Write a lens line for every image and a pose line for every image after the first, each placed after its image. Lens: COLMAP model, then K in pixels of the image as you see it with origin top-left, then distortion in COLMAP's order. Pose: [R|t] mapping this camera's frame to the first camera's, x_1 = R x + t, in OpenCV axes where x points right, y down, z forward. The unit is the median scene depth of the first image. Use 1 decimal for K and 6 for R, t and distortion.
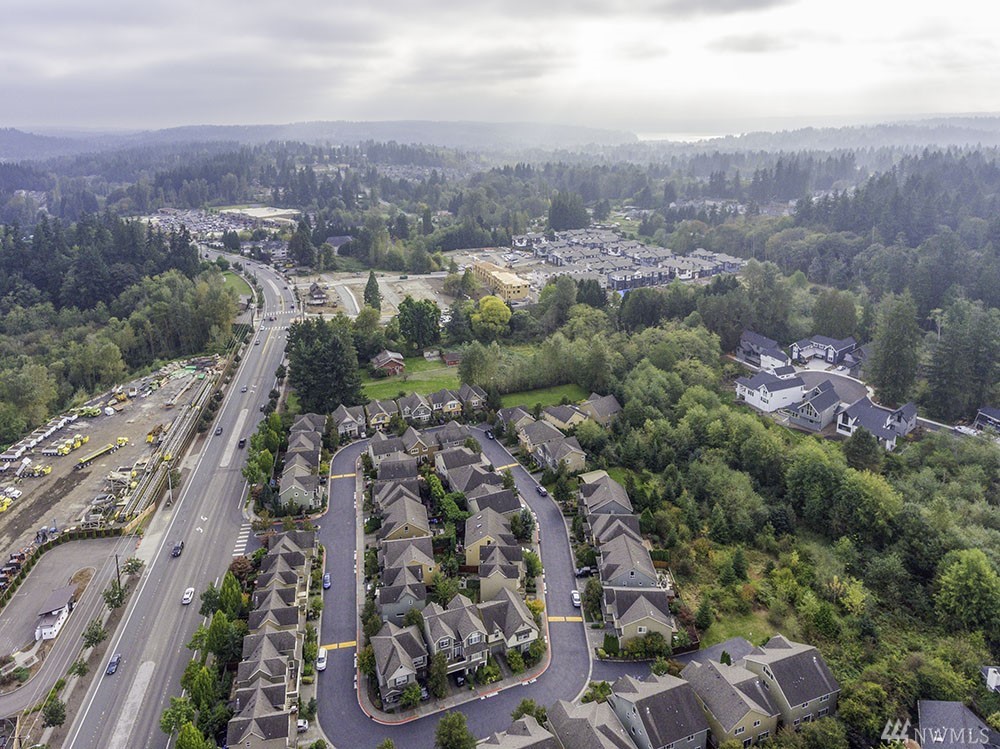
lens RADIAL K [[581.2, 0, 500.0], [0, 581.2, 374.5], [0, 0, 1]] dist [-0.002352, -0.000773]
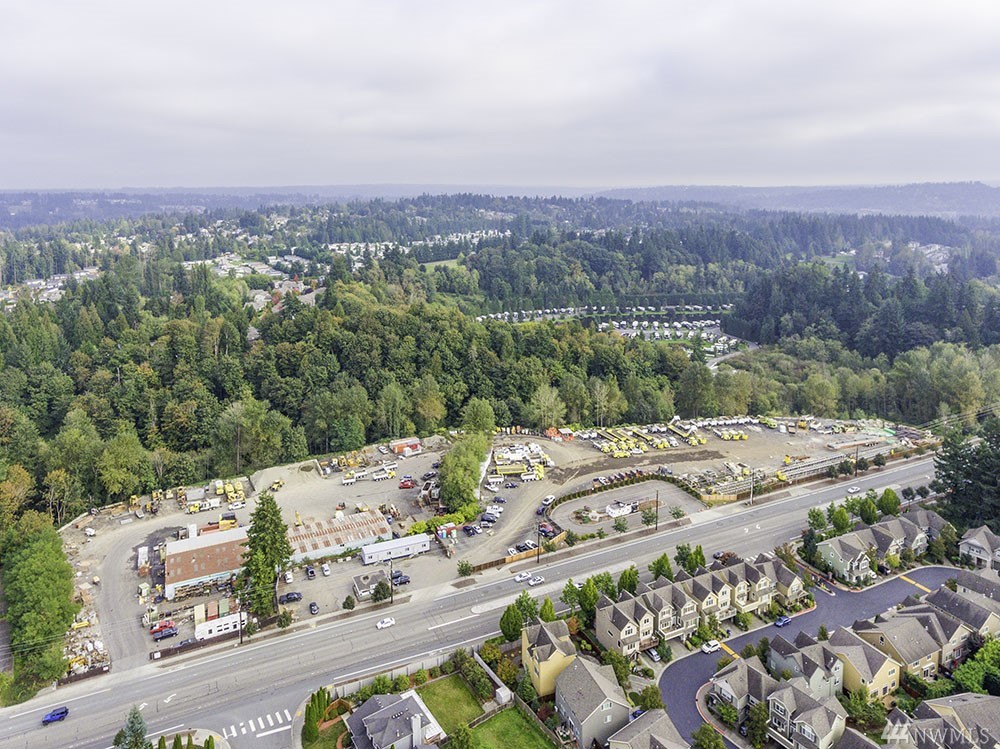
lens RADIAL K [[581.2, 0, 500.0], [0, 581.2, 374.5], [0, 0, 1]] dist [-0.002352, -0.000773]
pose [[0.327796, 0.306574, -0.893623, 0.223662], [-0.388118, 0.906079, 0.168479, -0.017890], [0.861344, 0.291605, 0.415996, -0.002557]]
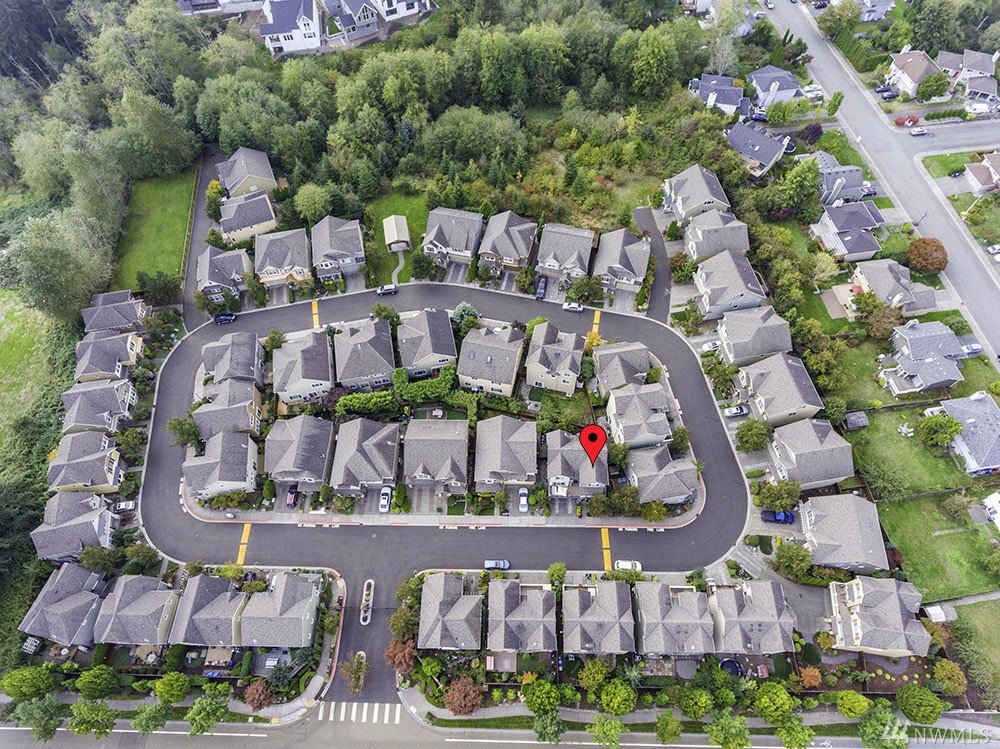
lens RADIAL K [[581.2, 0, 500.0], [0, 581.2, 374.5], [0, 0, 1]] dist [-0.002352, -0.000773]
pose [[0.231168, -0.836940, 0.496078, -0.343516], [0.402013, 0.546494, 0.734663, -0.226482], [-0.885972, 0.029600, 0.462793, 0.492443]]
